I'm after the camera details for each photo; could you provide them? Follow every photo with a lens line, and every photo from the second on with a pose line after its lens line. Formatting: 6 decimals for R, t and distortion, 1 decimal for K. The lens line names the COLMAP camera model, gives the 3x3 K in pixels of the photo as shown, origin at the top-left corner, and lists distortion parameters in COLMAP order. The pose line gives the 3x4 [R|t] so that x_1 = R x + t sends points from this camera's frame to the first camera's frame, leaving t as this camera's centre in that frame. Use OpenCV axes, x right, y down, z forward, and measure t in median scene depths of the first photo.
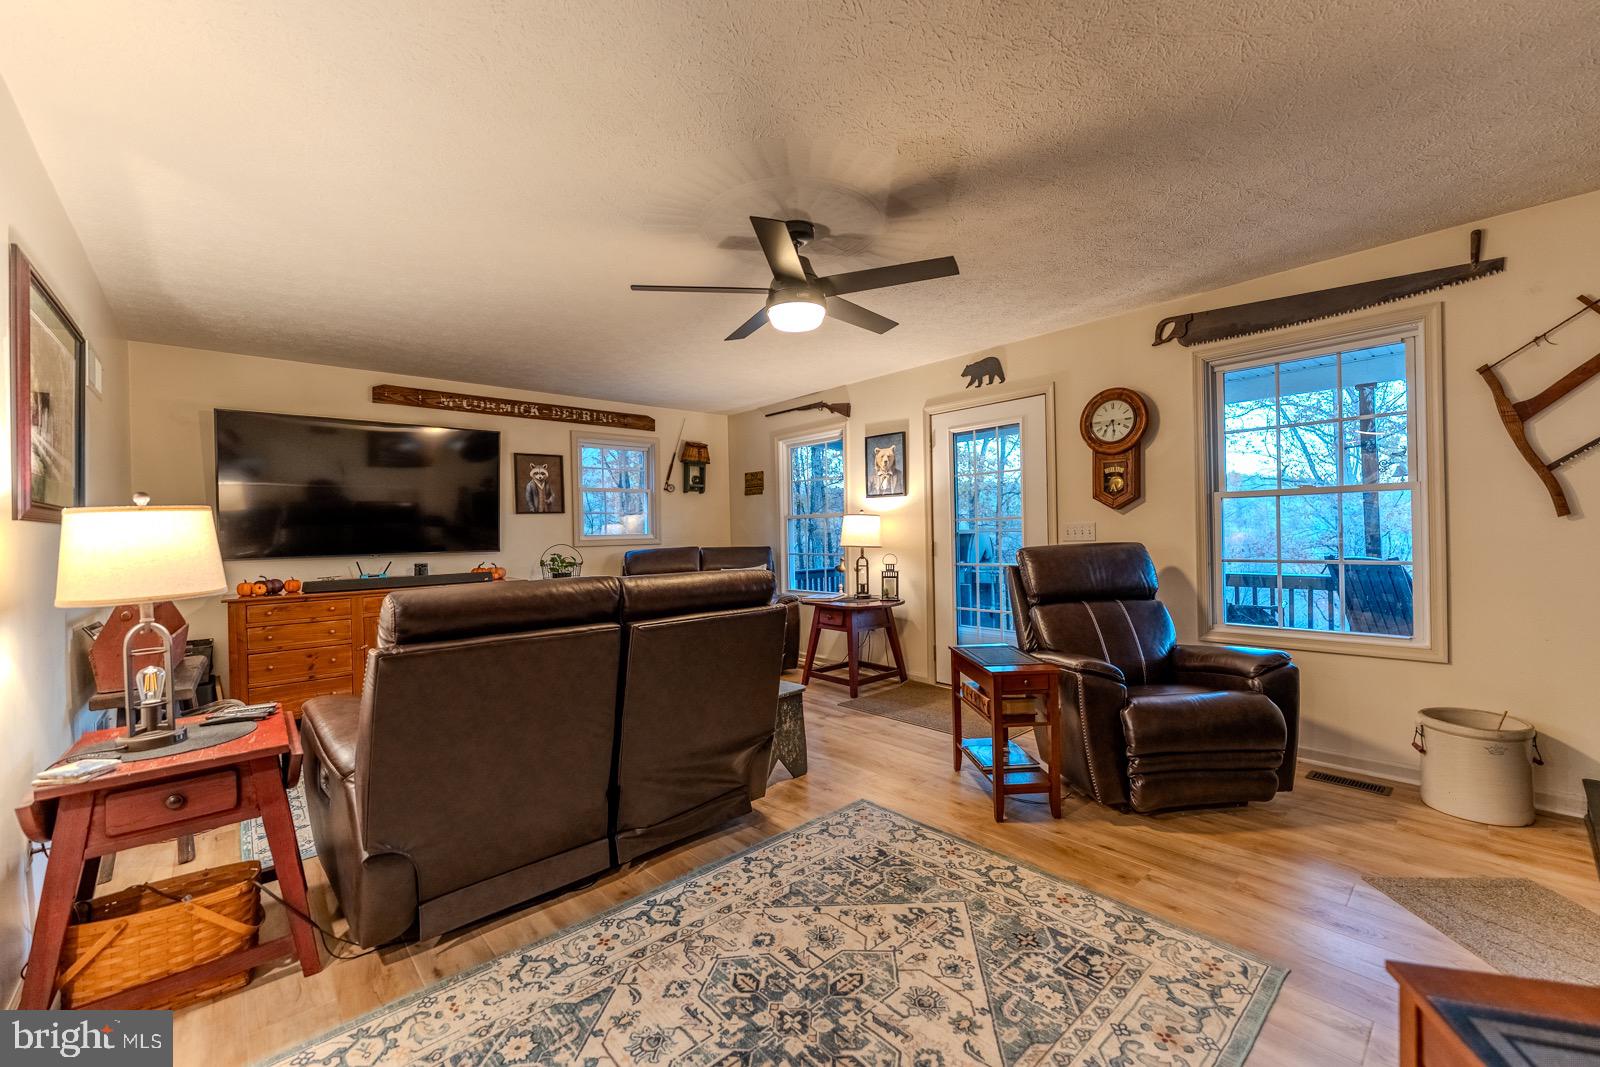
lens RADIAL K [[638.0, 0, 795.8], [0, 638.0, 531.6], [0, 0, 1]] dist [-0.000942, -0.000140]
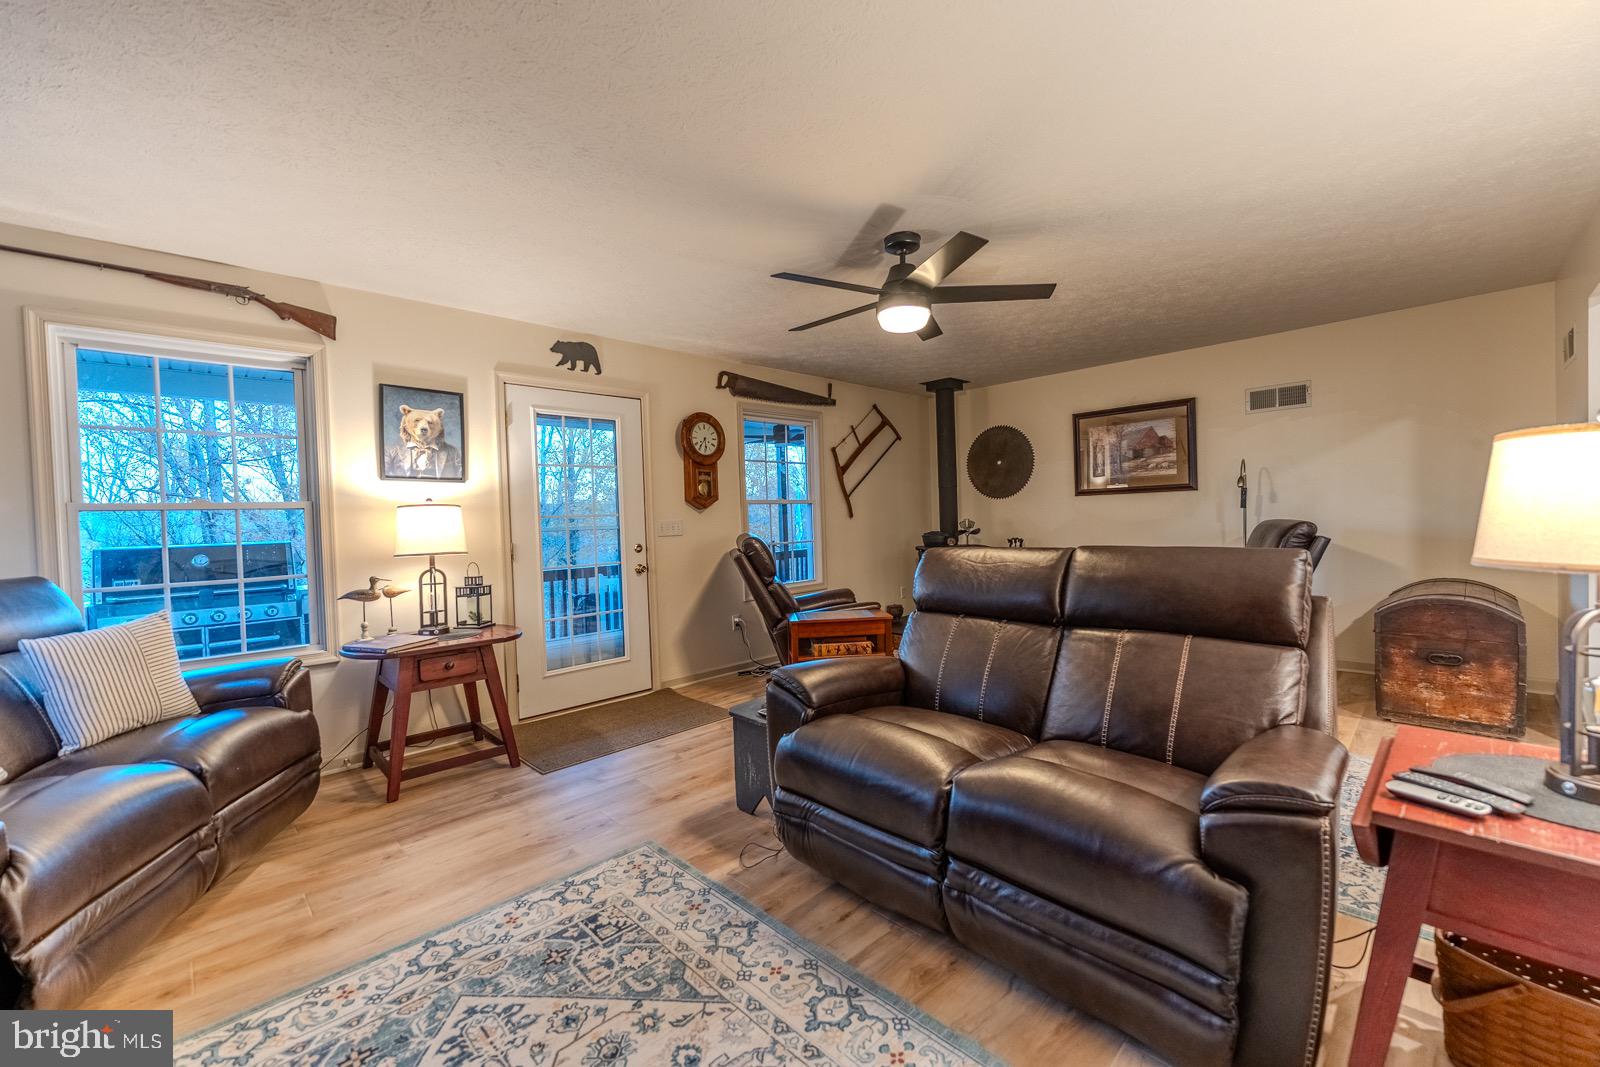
lens RADIAL K [[638.0, 0, 800.6], [0, 638.0, 536.3], [0, 0, 1]] dist [-0.000942, -0.000140]
pose [[-0.046911, -0.003454, 0.998893, -1.111863], [0.031721, 0.999485, 0.004946, 0.027074], [-0.998395, 0.031918, -0.046777, 1.268999]]
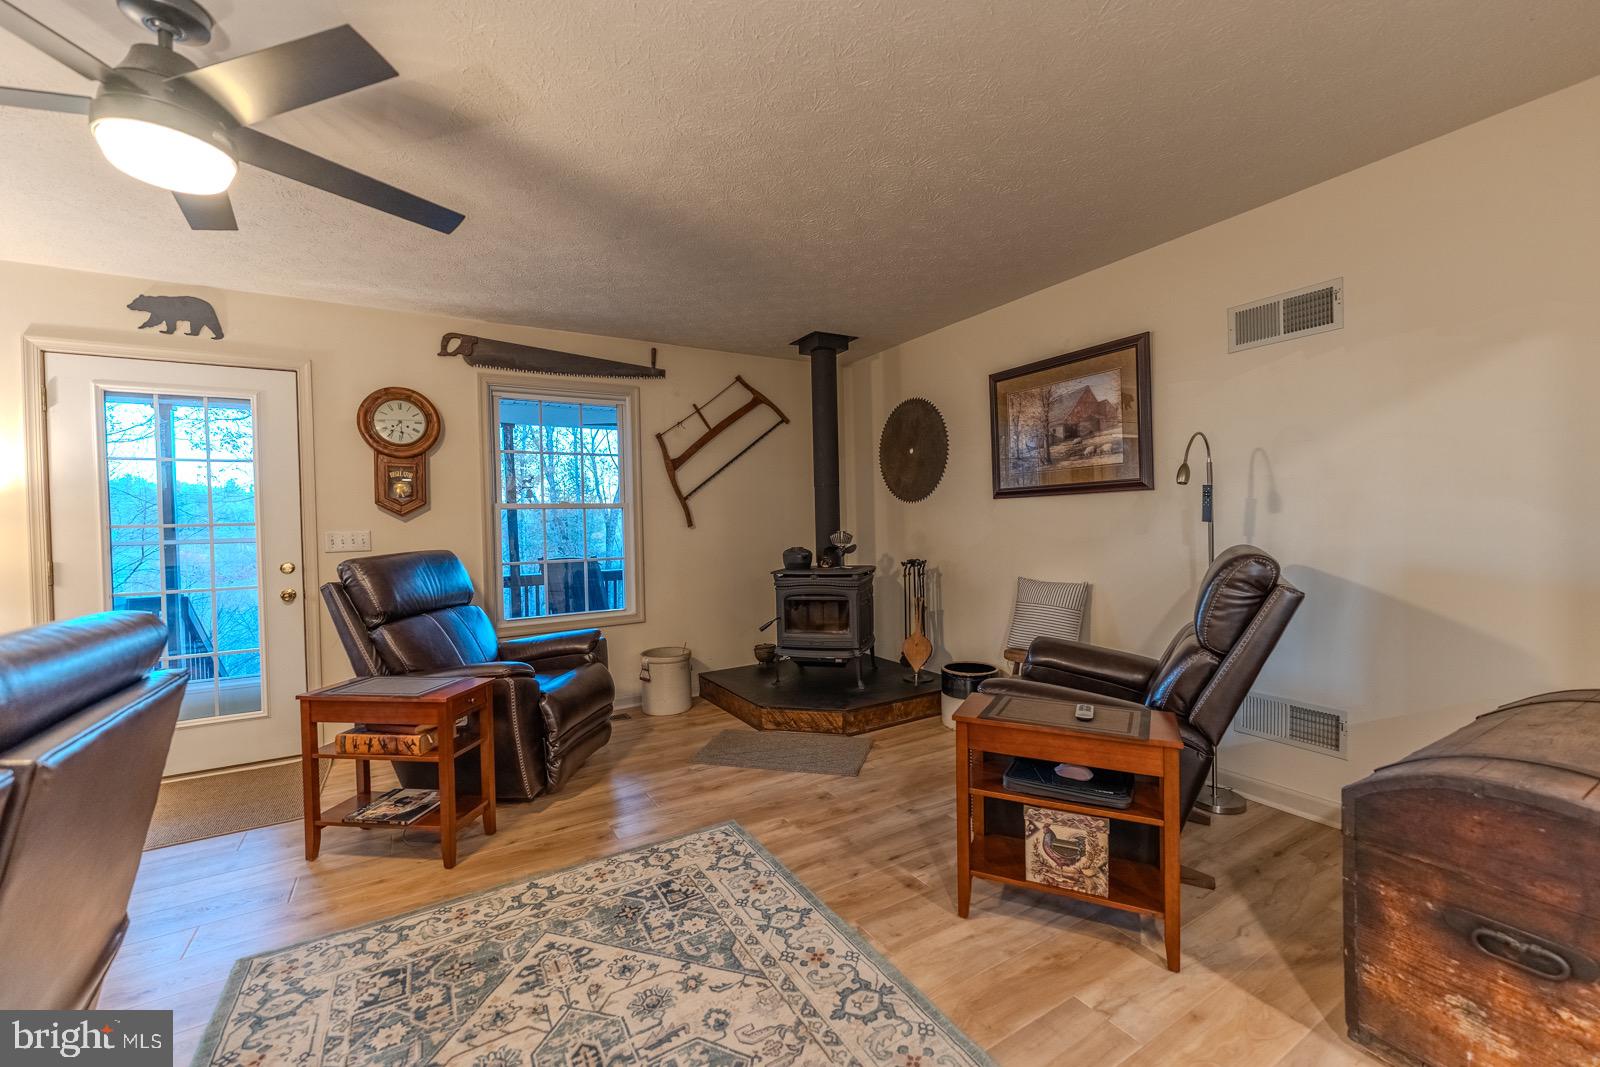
lens RADIAL K [[638.0, 0, 805.6], [0, 638.0, 533.5], [0, 0, 1]] dist [-0.000942, -0.000140]
pose [[0.187215, 0.000990, 0.982318, -0.454214], [0.017204, 0.999843, -0.004287, 0.006957], [-0.982168, 0.017702, 0.187168, 0.348495]]
